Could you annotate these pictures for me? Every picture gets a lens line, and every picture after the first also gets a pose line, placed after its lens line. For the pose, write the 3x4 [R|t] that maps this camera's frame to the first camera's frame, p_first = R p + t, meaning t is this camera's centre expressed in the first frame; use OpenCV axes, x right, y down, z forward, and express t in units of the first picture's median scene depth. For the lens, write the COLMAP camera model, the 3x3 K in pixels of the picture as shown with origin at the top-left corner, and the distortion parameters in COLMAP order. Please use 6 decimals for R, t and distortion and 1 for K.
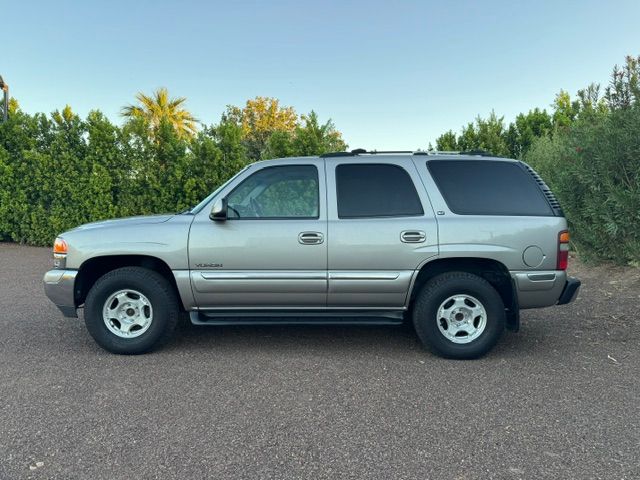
lens RADIAL K [[439.0, 0, 320.8], [0, 439.0, 247.8], [0, 0, 1]] dist [0.040291, -0.048551]
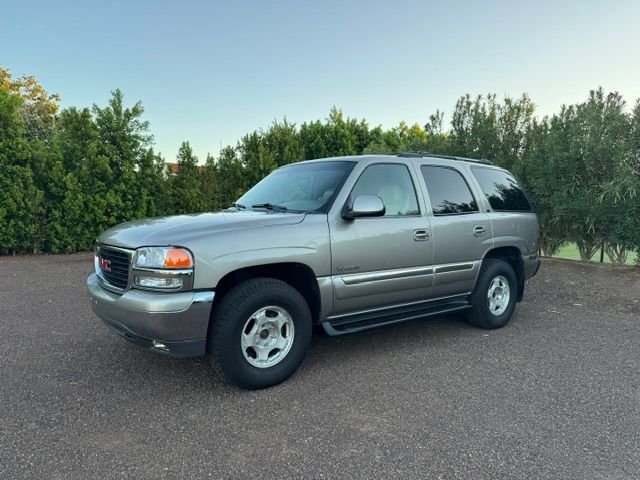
lens RADIAL K [[448.2, 0, 319.2], [0, 448.2, 244.2], [0, 0, 1]] dist [0.042011, -0.058808]
pose [[0.794138, -0.045582, 0.606025, -0.846195], [0.047358, 0.998793, 0.013066, -0.024412], [-0.605889, 0.018324, 0.795338, 0.290395]]
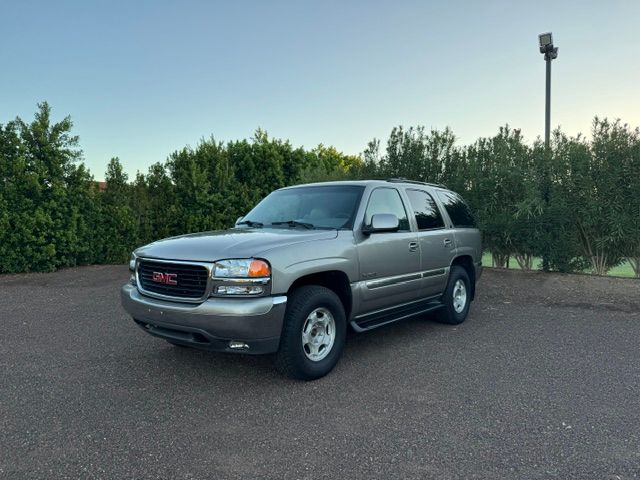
lens RADIAL K [[448.2, 0, 316.1], [0, 448.2, 240.3], [0, 0, 1]] dist [0.042011, -0.058808]
pose [[0.641889, -0.029323, 0.766236, -1.165121], [0.067970, 0.997511, -0.018766, -0.033429], [-0.763779, 0.064127, 0.642285, 0.373678]]
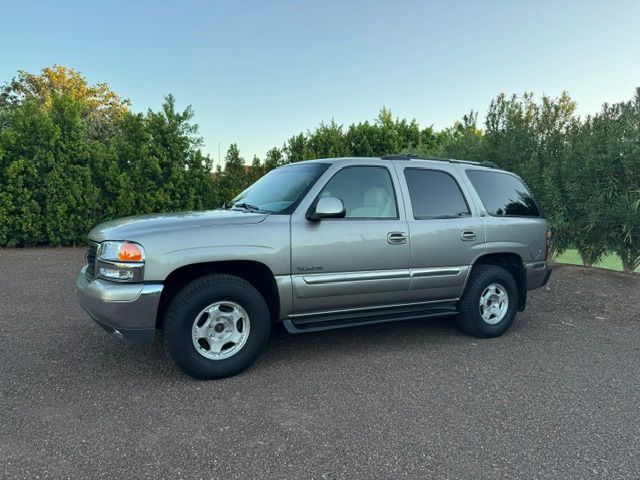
lens RADIAL K [[448.2, 0, 320.3], [0, 448.2, 243.6], [0, 0, 1]] dist [0.042011, -0.058808]
pose [[0.874866, -0.018315, 0.484019, -0.680869], [0.017967, 0.999824, 0.005358, -0.016969], [-0.484032, 0.004009, 0.875041, 0.155630]]
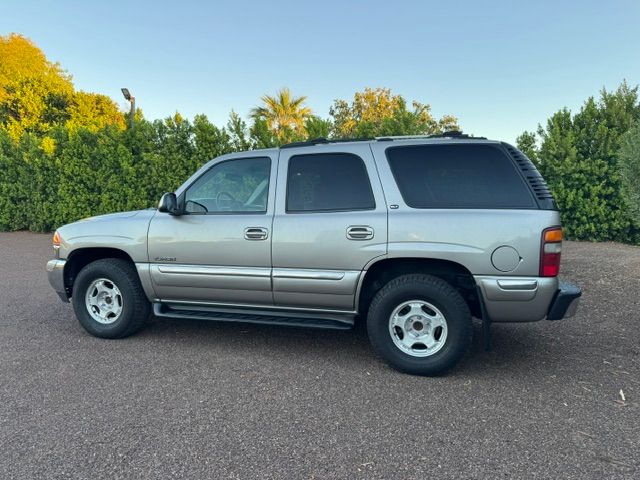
lens RADIAL K [[439.0, 0, 319.0], [0, 439.0, 247.9], [0, 0, 1]] dist [0.040291, -0.048551]
pose [[0.954310, 0.020342, -0.298125, 0.387494], [-0.015229, 0.999695, 0.019463, -0.011090], [0.298430, -0.014034, 0.954328, 0.121365]]
